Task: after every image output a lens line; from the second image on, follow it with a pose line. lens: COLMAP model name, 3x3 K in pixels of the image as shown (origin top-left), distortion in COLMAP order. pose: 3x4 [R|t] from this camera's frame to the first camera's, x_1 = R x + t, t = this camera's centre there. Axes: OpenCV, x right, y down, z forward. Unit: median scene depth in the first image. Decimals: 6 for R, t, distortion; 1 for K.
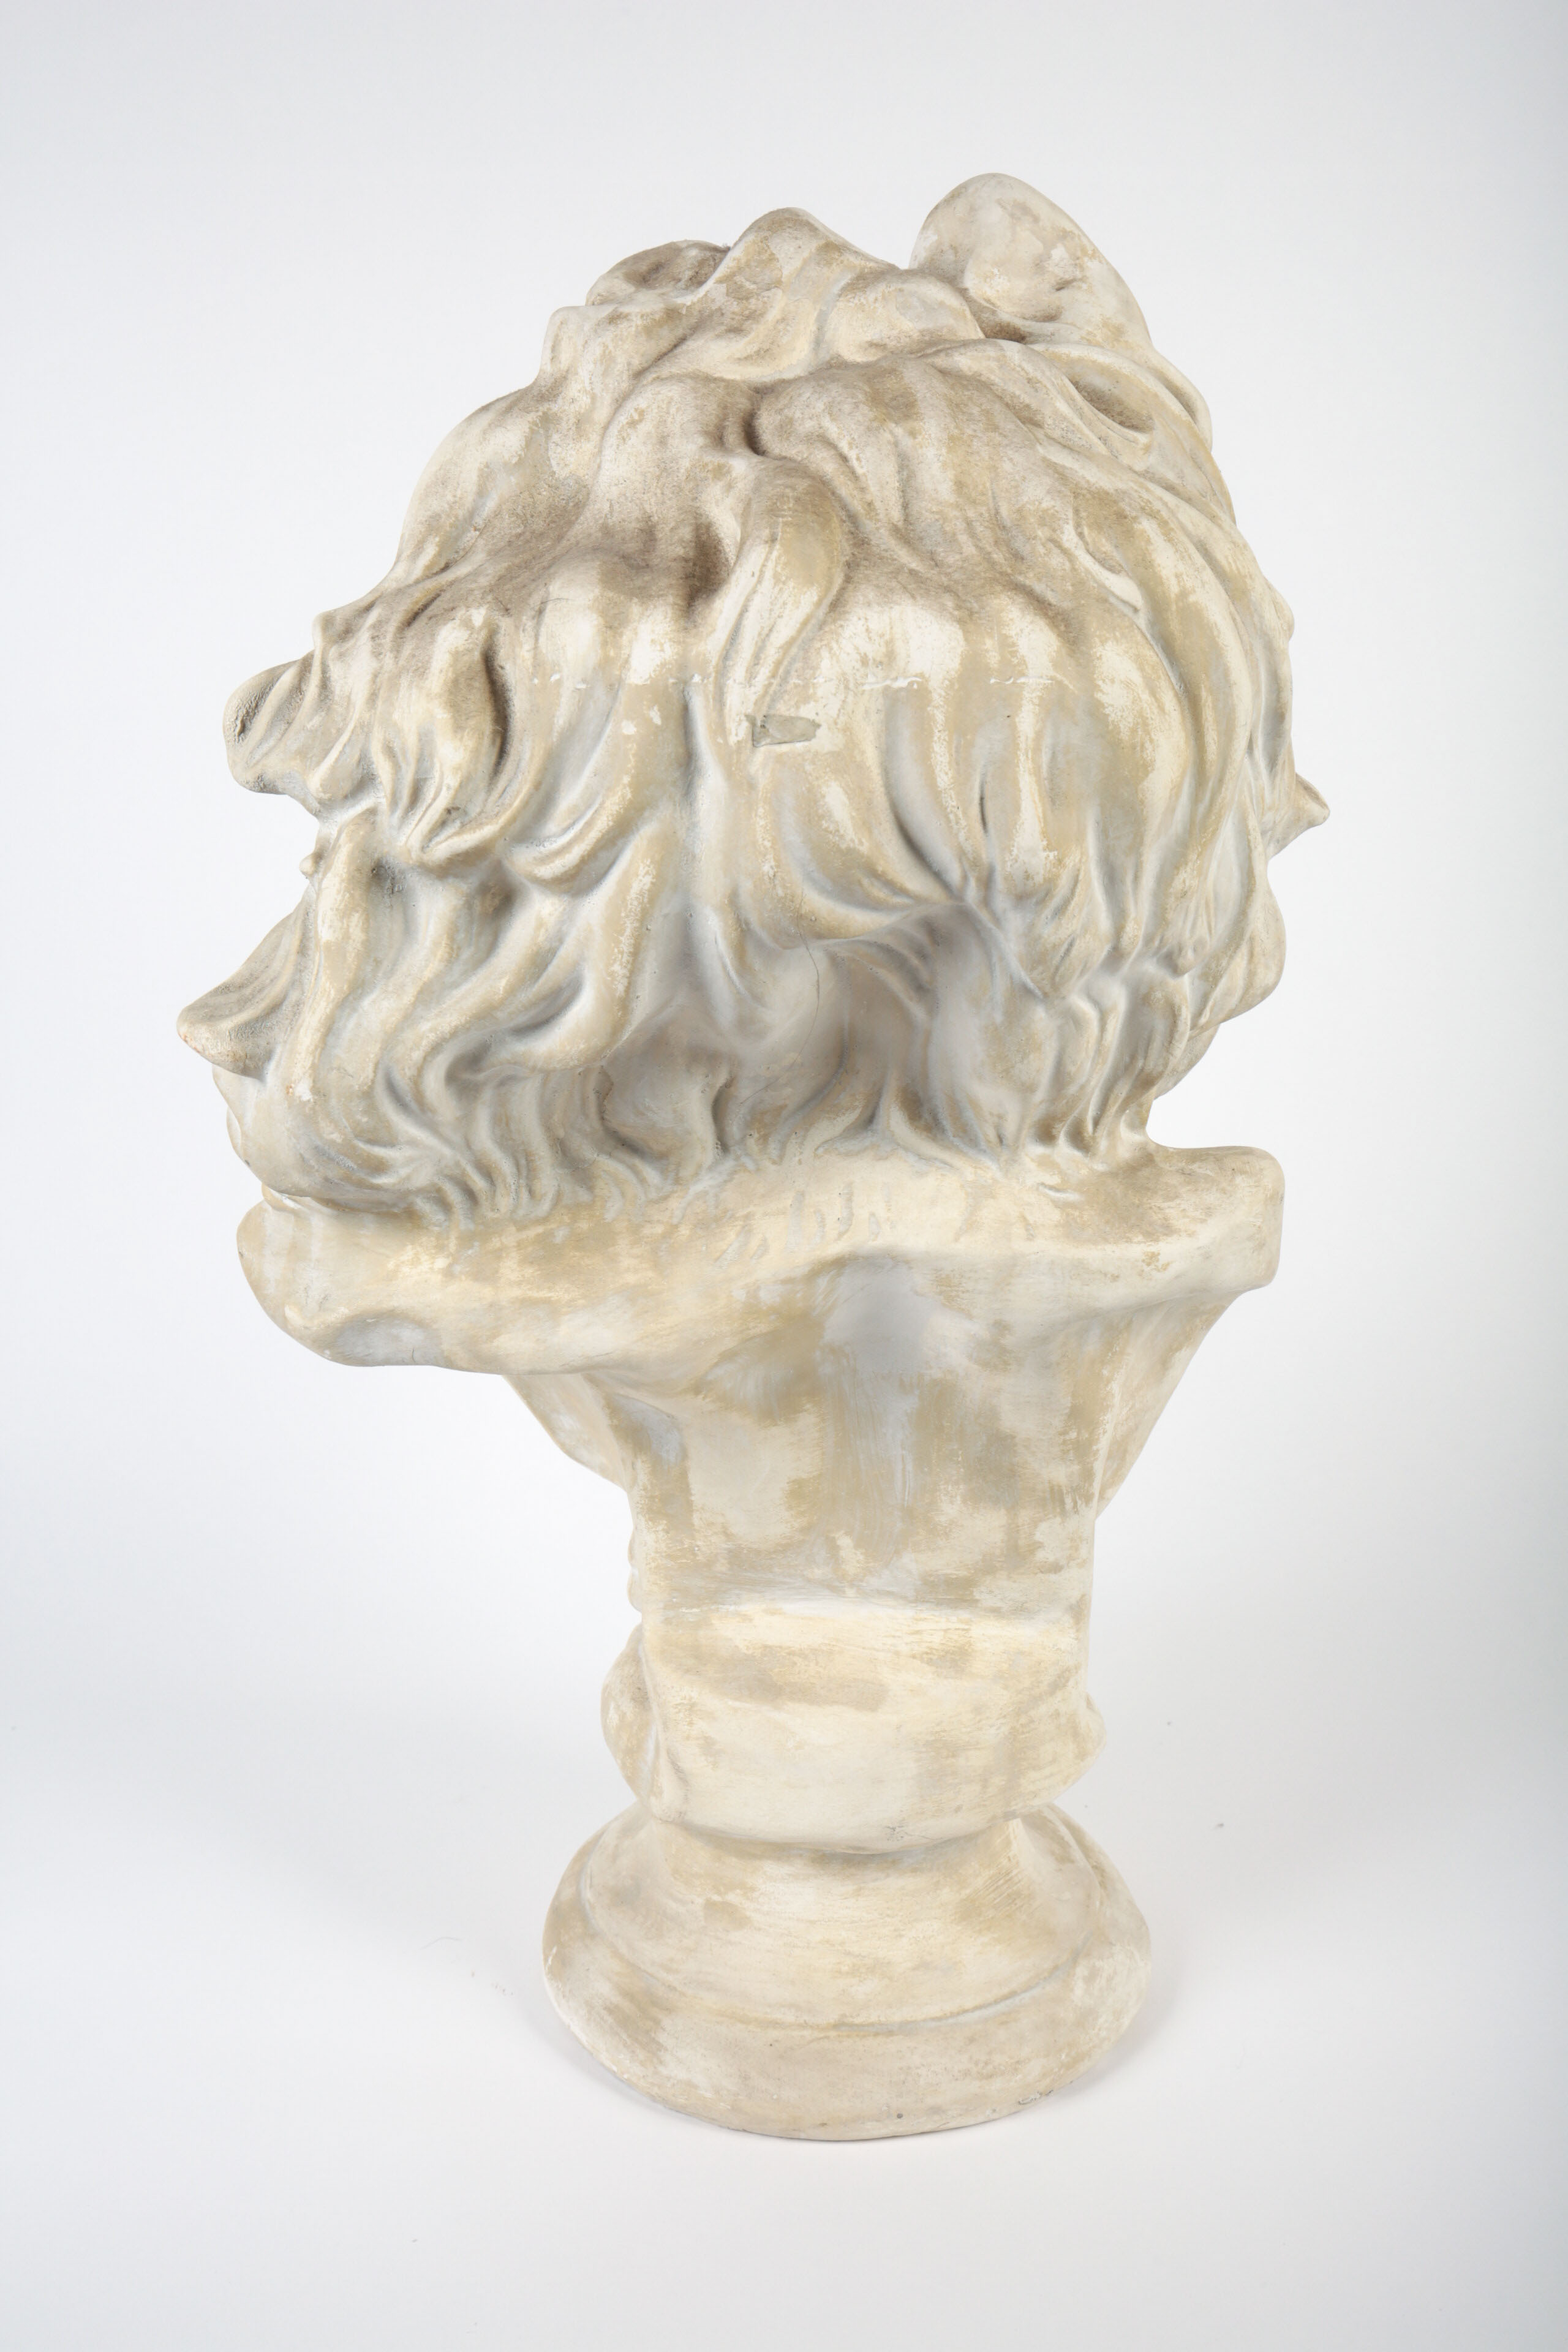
lens RADIAL K [[2199.4, 0, 782.6], [0, 2199.4, 1166.4], [0, 0, 1]] dist [0.023063, 0.000000]
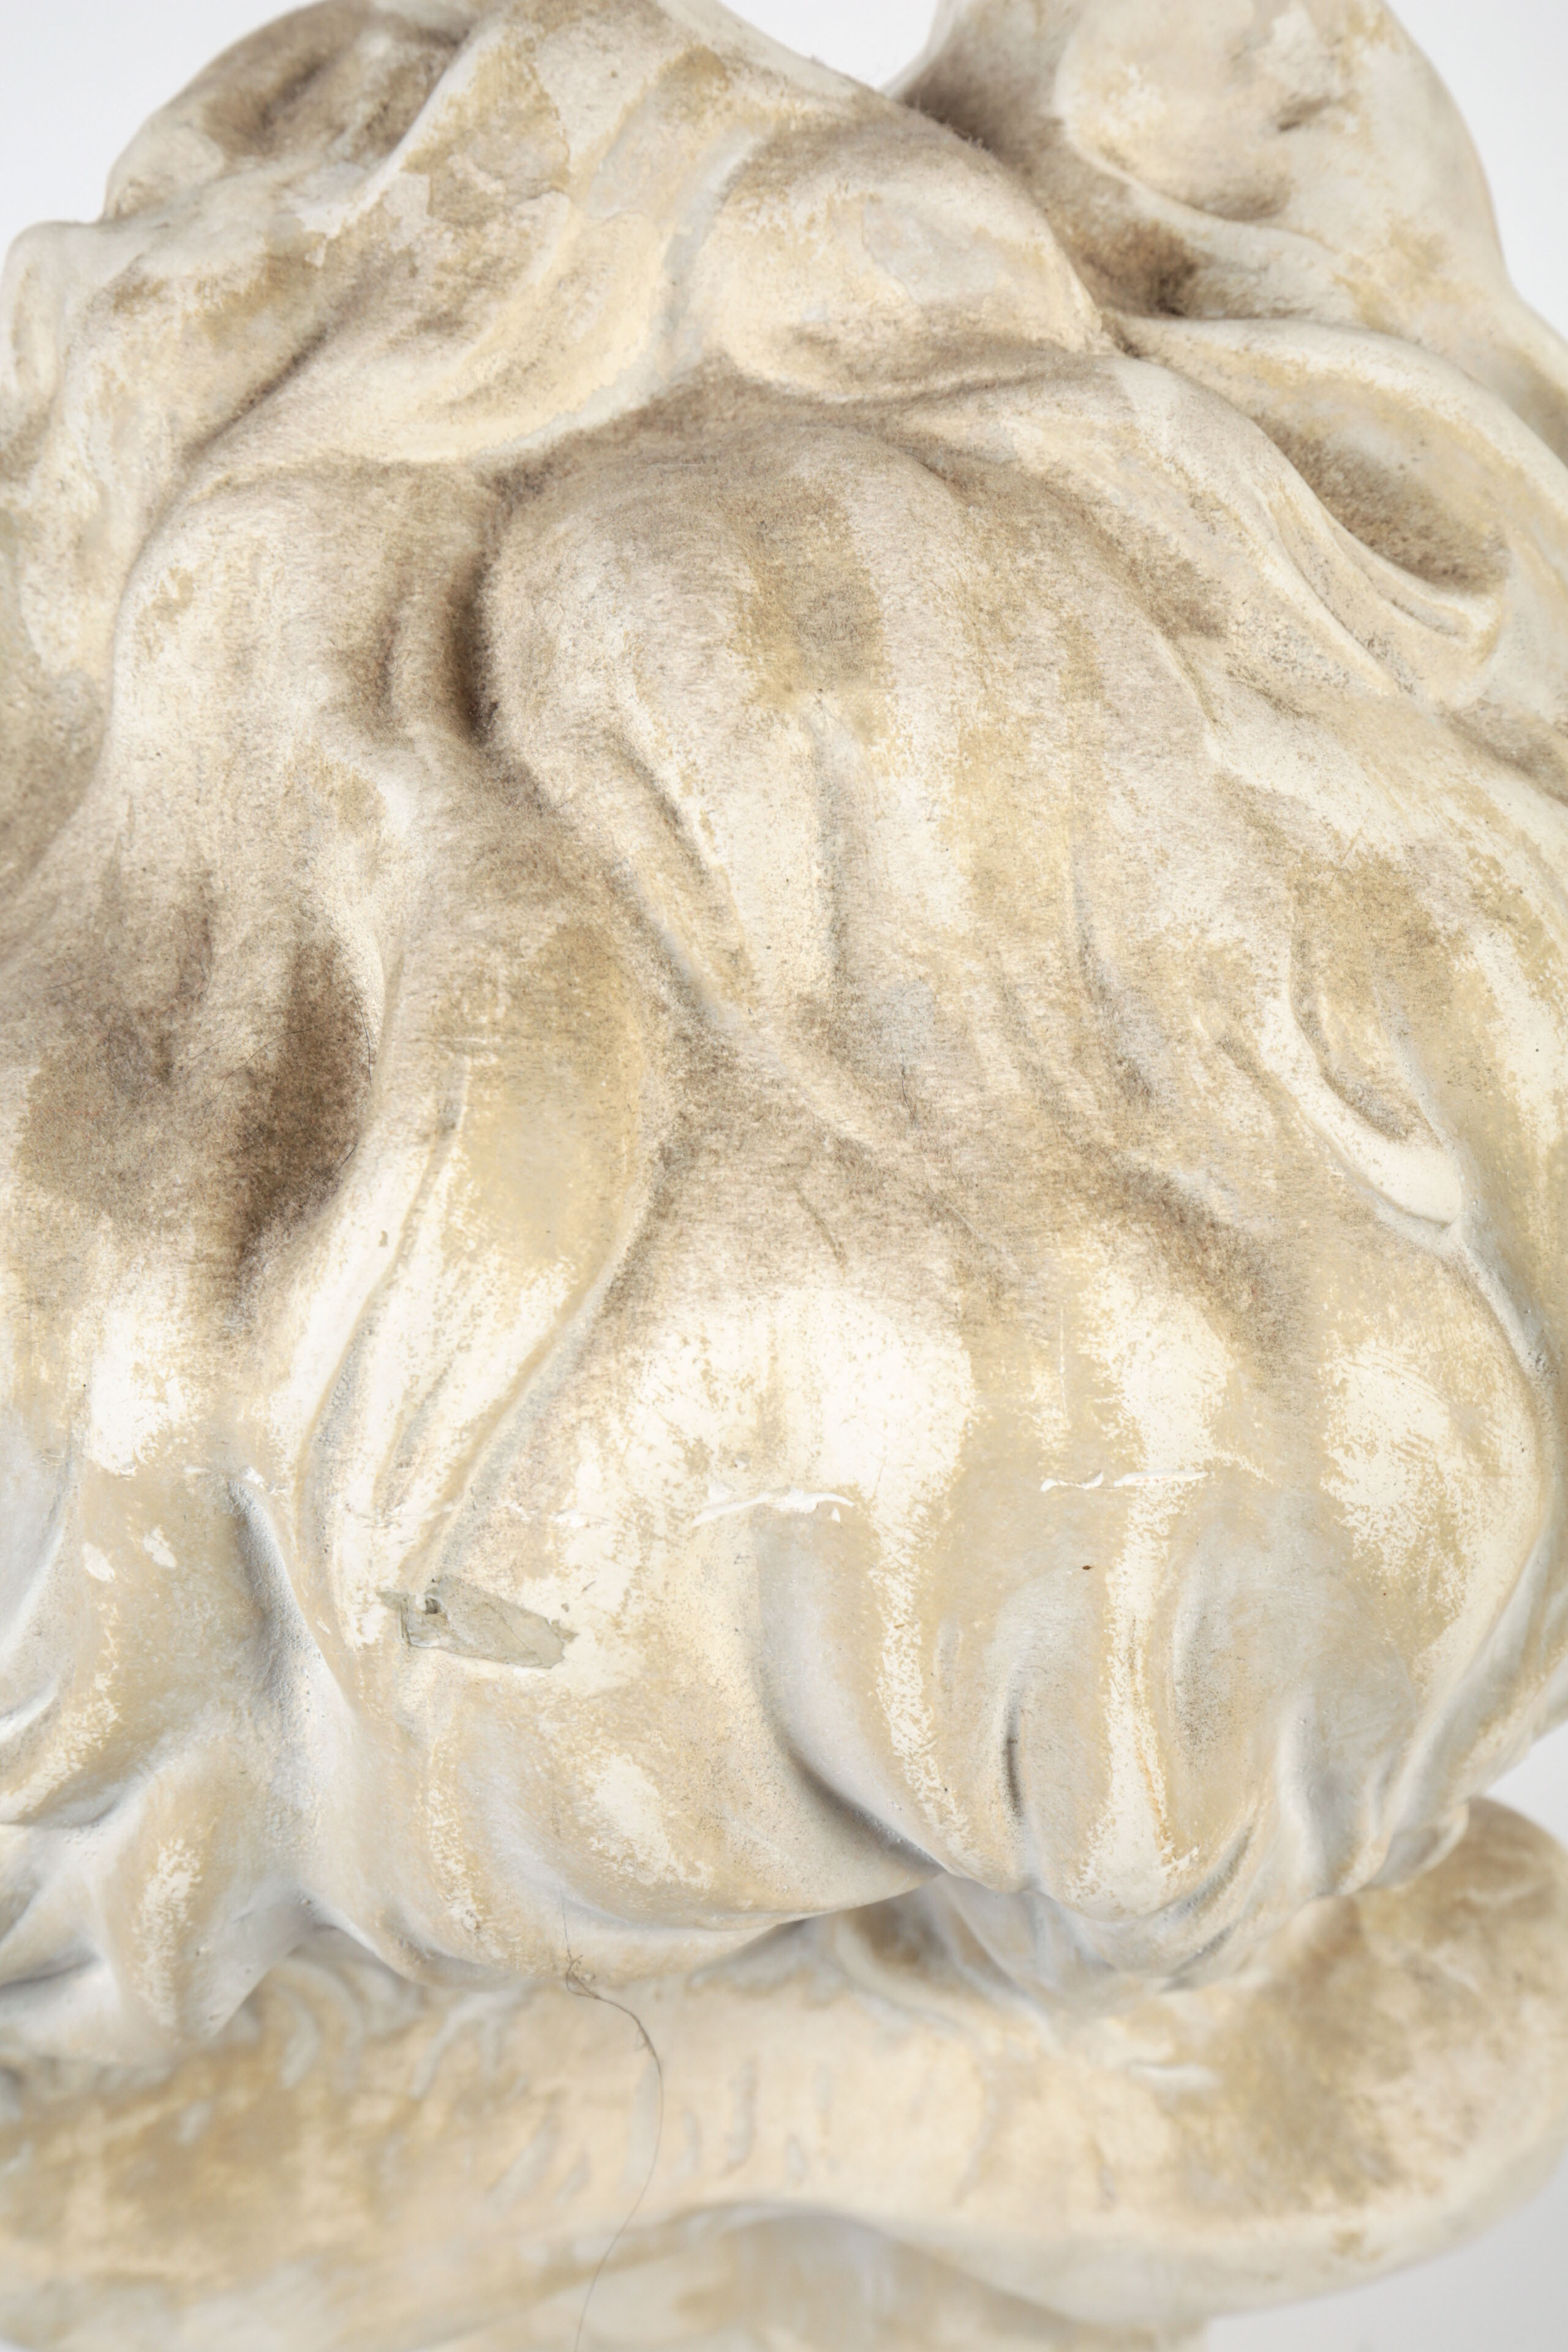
lens RADIAL K [[2199.4, 0, 784.8], [0, 2199.4, 1187.0], [0, 0, 1]] dist [0.023063, 0.000000]
pose [[0.998356, 0.024102, -0.052010, 0.065489], [-0.010769, 0.970016, 0.242802, -0.340489], [0.056302, -0.241842, 0.968681, 0.614826]]
